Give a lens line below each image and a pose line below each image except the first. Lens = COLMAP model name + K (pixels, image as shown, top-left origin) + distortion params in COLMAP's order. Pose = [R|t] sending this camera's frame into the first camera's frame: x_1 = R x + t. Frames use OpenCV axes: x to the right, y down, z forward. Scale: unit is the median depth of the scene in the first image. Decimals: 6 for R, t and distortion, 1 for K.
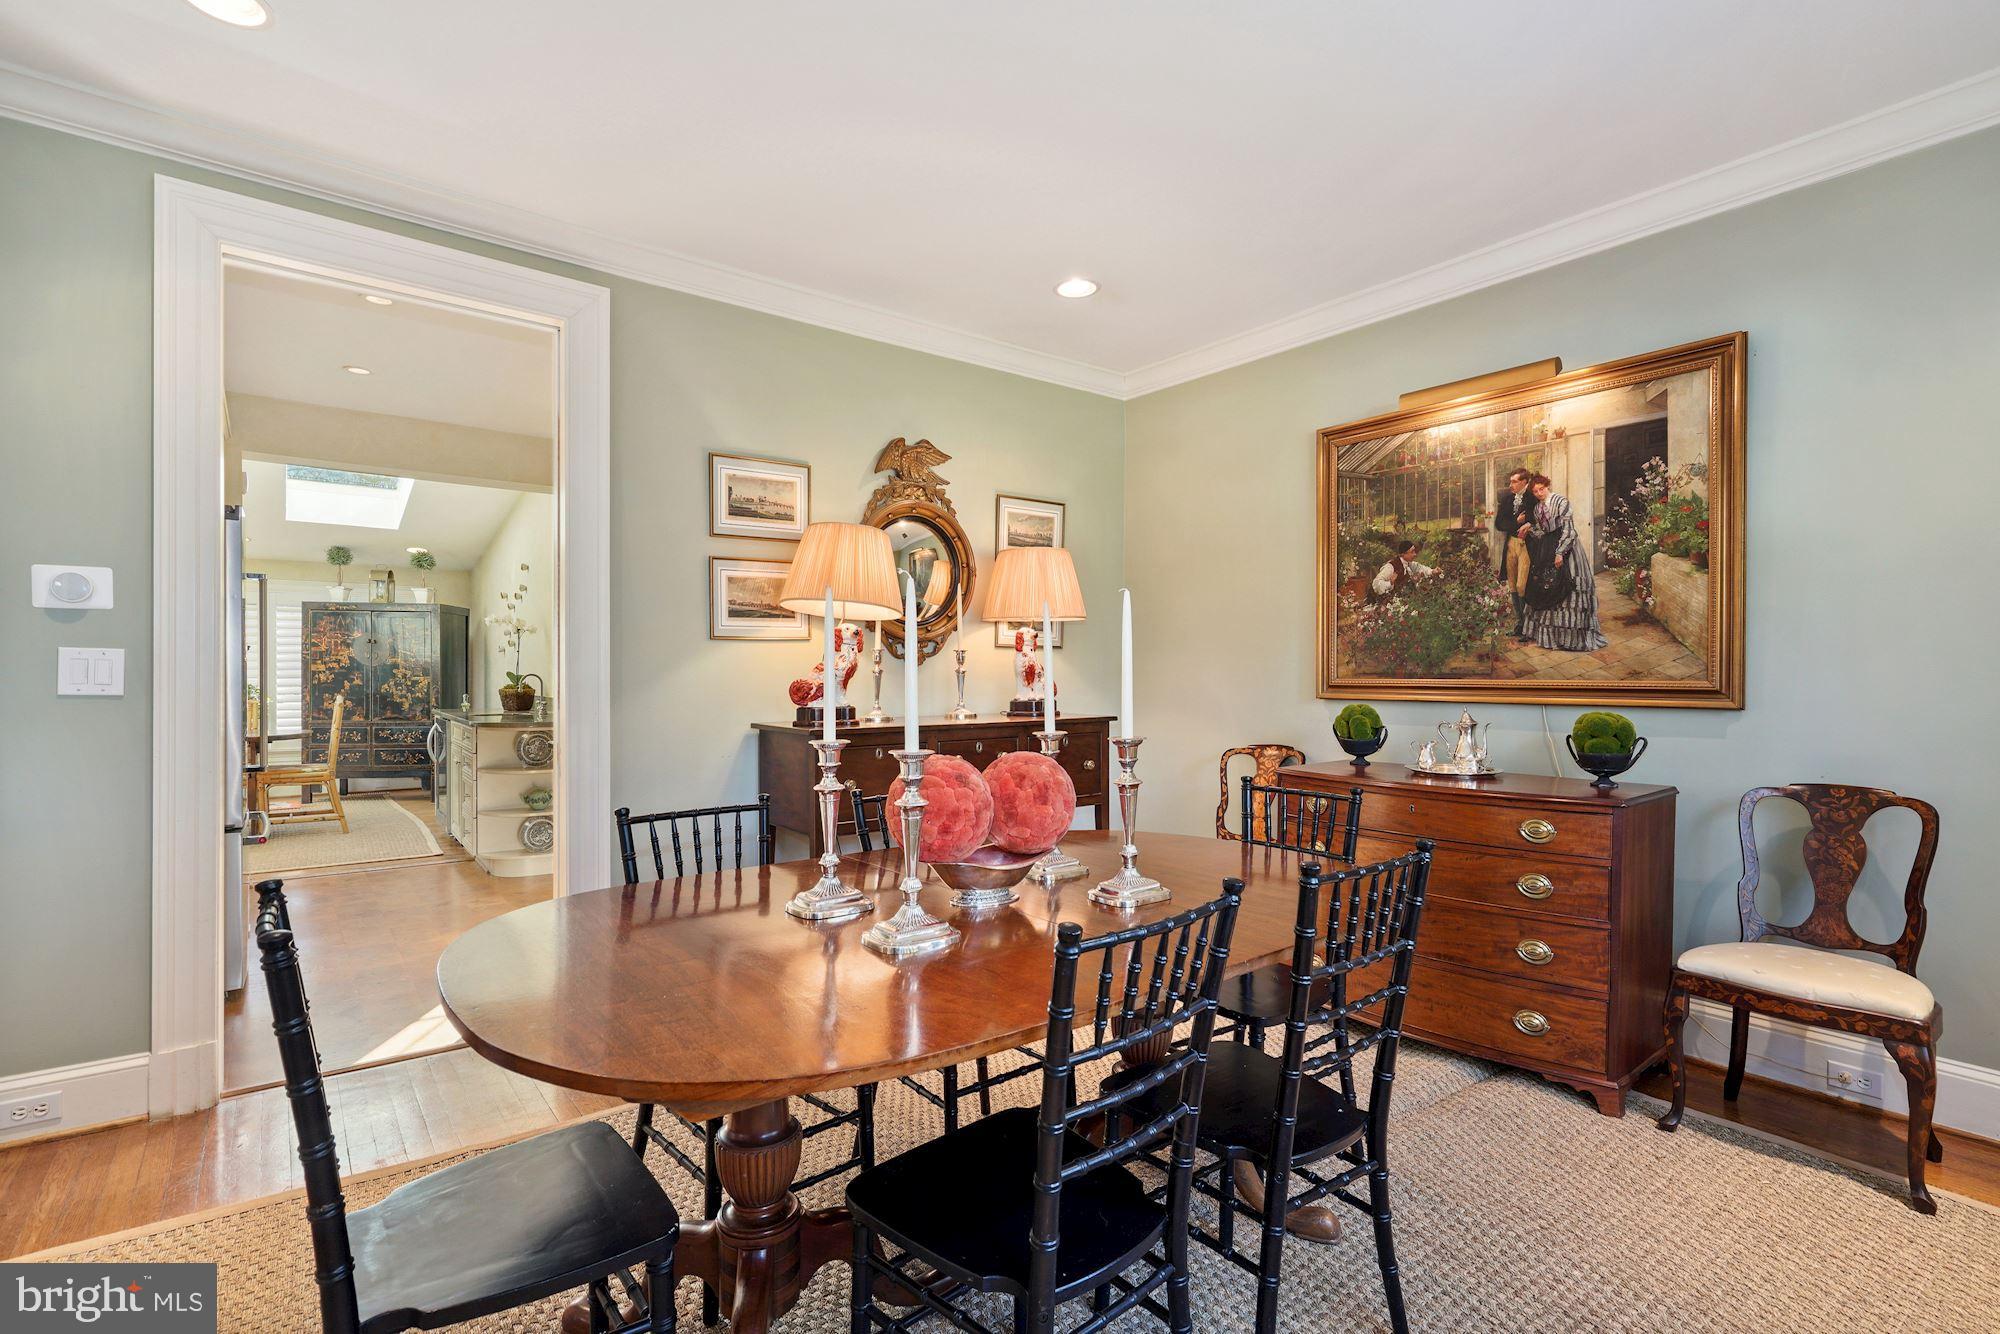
lens RADIAL K [[925.6, 0, 1000.0], [0, 925.6, 667.0], [0, 0, 1]] dist [-0.001030, -0.000079]
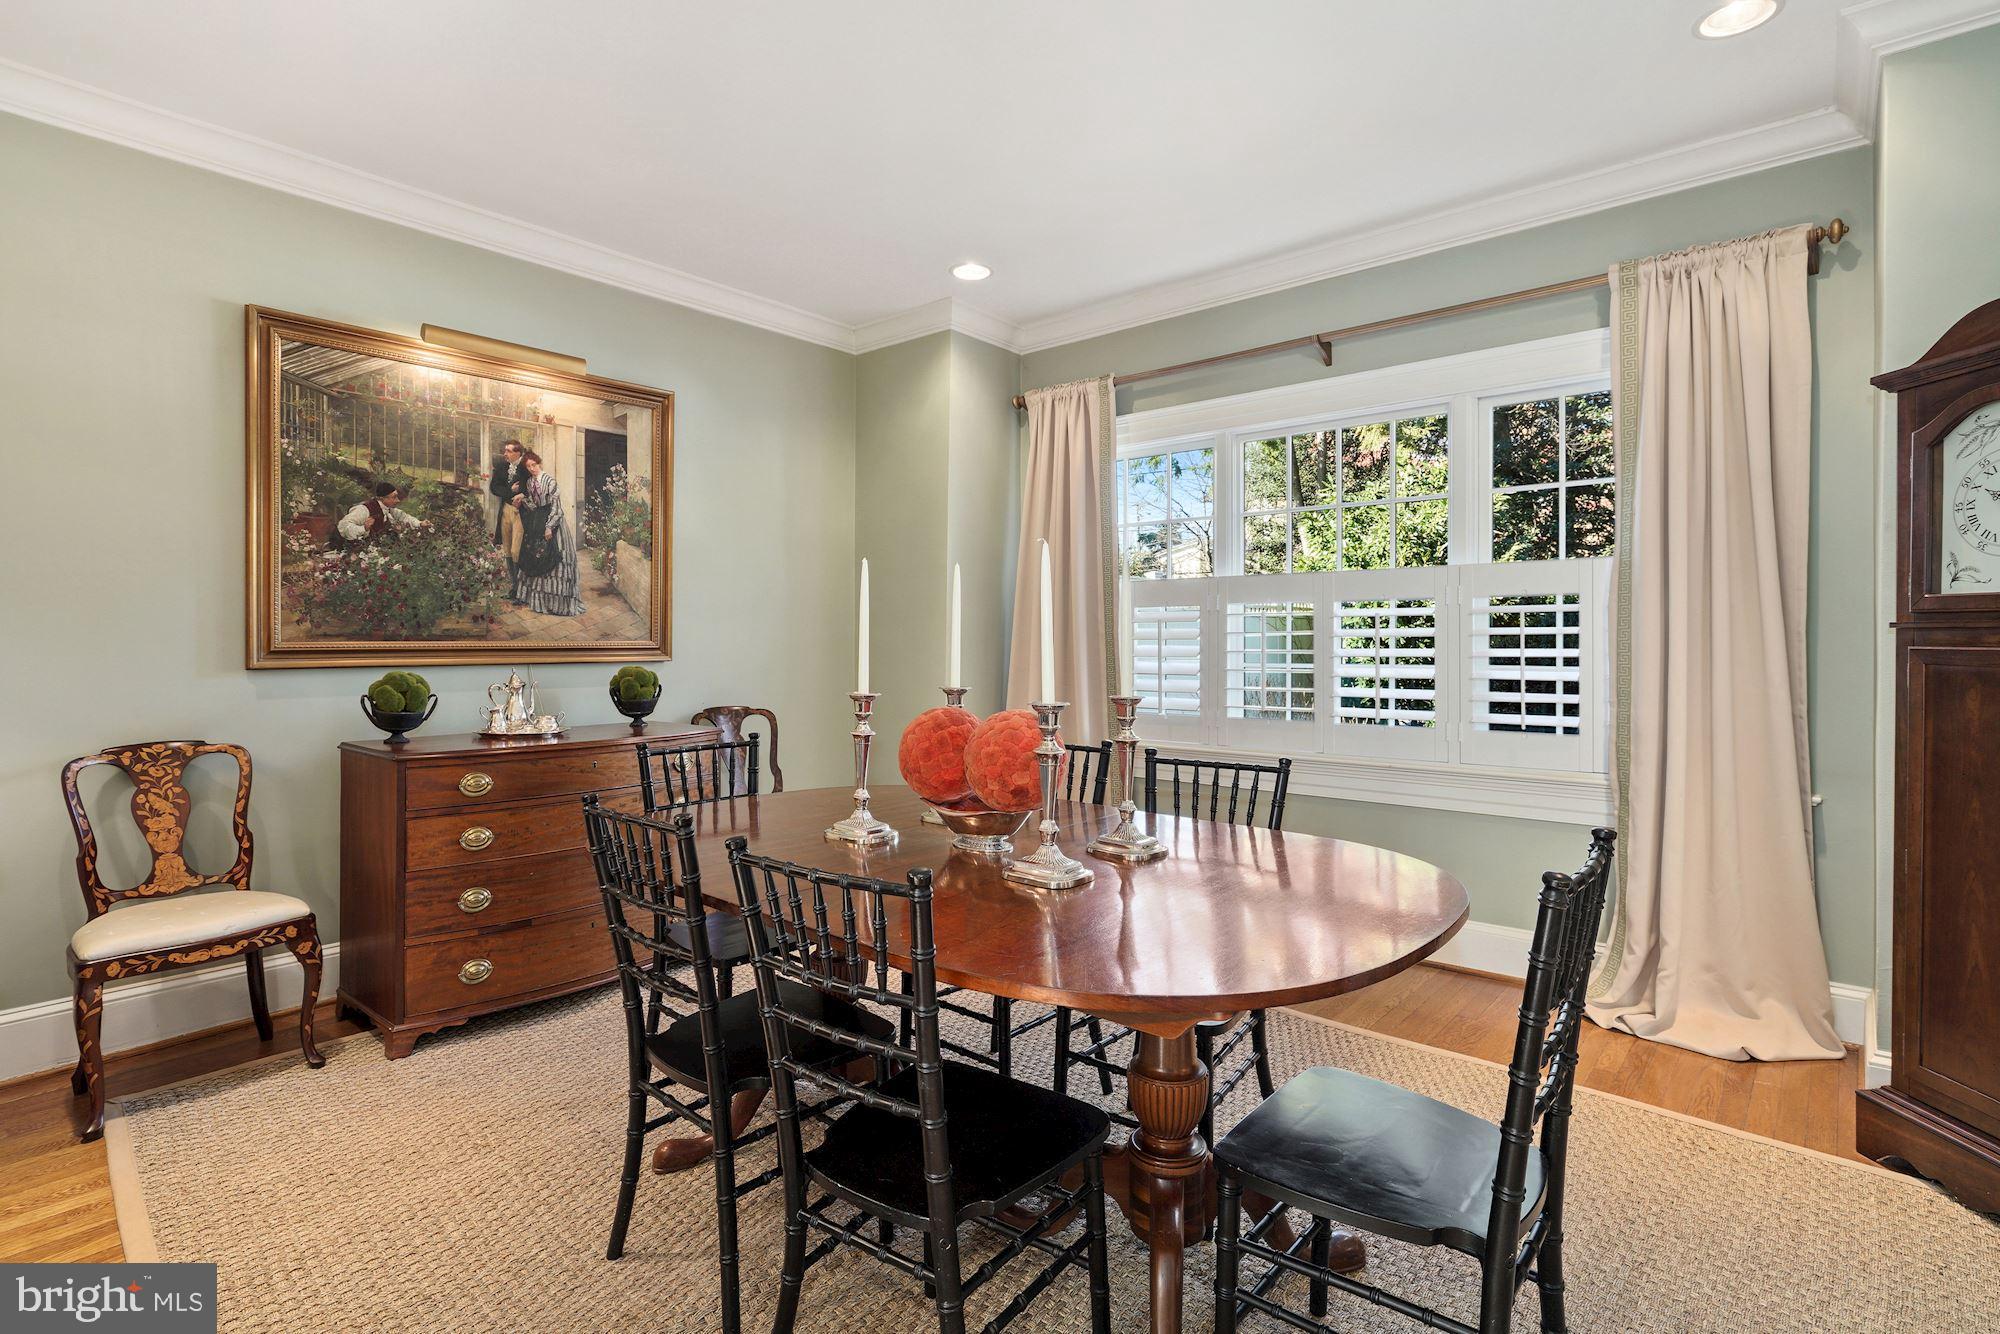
lens RADIAL K [[963.0, 0, 1007.1], [0, 963.0, 640.2], [0, 0, 1]] dist [-0.000370, -0.000130]
pose [[-0.184174, -0.005124, 0.982880, -0.612563], [-0.007179, 0.999967, 0.003867, 0.004481], [-0.982867, -0.006344, -0.184205, 0.644853]]
